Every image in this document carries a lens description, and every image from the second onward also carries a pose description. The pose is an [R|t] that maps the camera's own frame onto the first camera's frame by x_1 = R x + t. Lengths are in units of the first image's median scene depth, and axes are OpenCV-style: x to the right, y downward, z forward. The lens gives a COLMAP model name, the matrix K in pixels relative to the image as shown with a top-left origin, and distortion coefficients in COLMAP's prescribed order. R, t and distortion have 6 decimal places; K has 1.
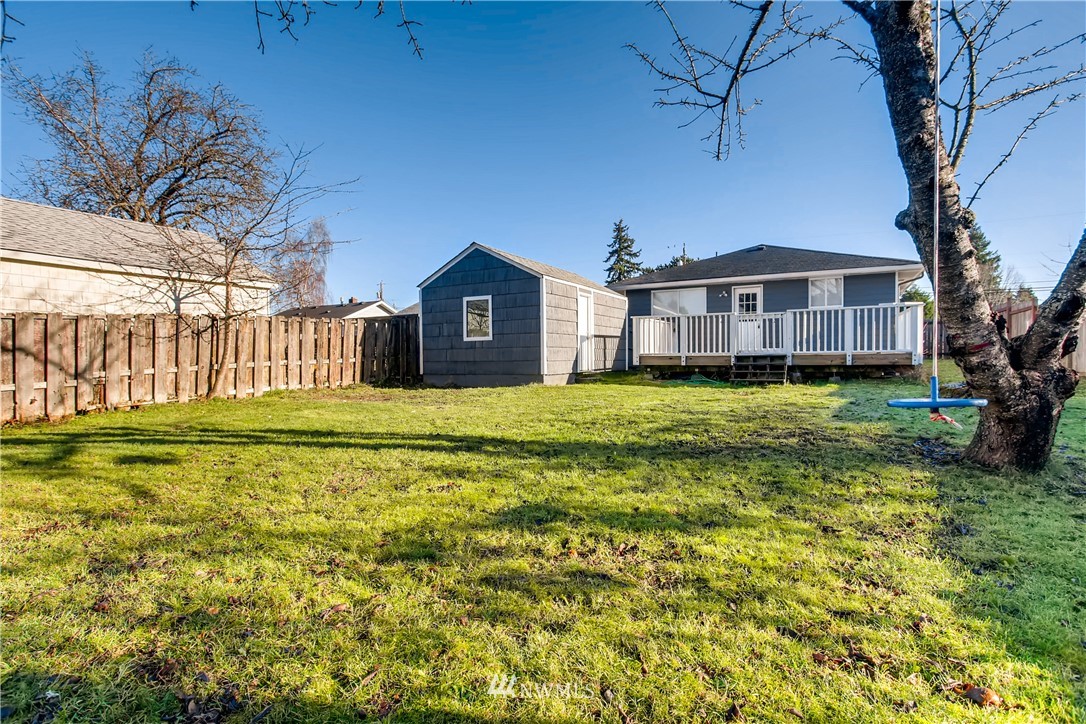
lens RADIAL K [[527.8, 0, 539.5], [0, 527.8, 358.4], [0, 0, 1]] dist [-0.004010, 0.001131]
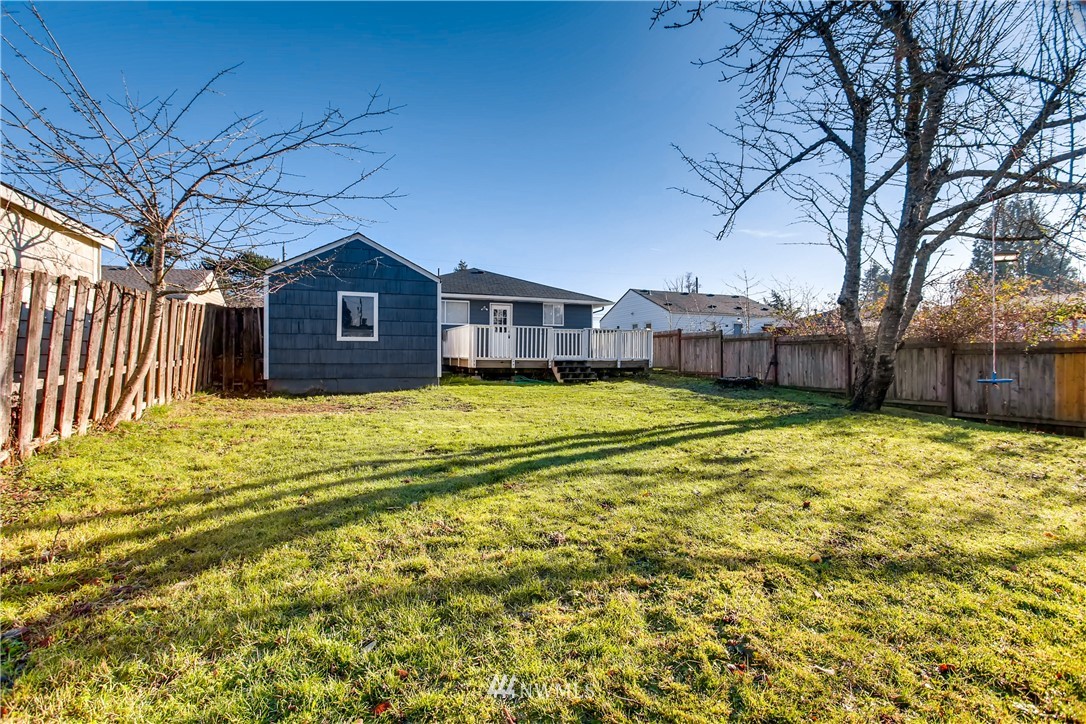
lens RADIAL K [[527.8, 0, 539.5], [0, 527.8, 358.4], [0, 0, 1]] dist [-0.004010, 0.001131]
pose [[0.645629, 0.013275, 0.763536, -0.599732], [-0.005351, 0.999903, -0.012860, 0.006220], [-0.763633, 0.004217, 0.645637, 0.176026]]
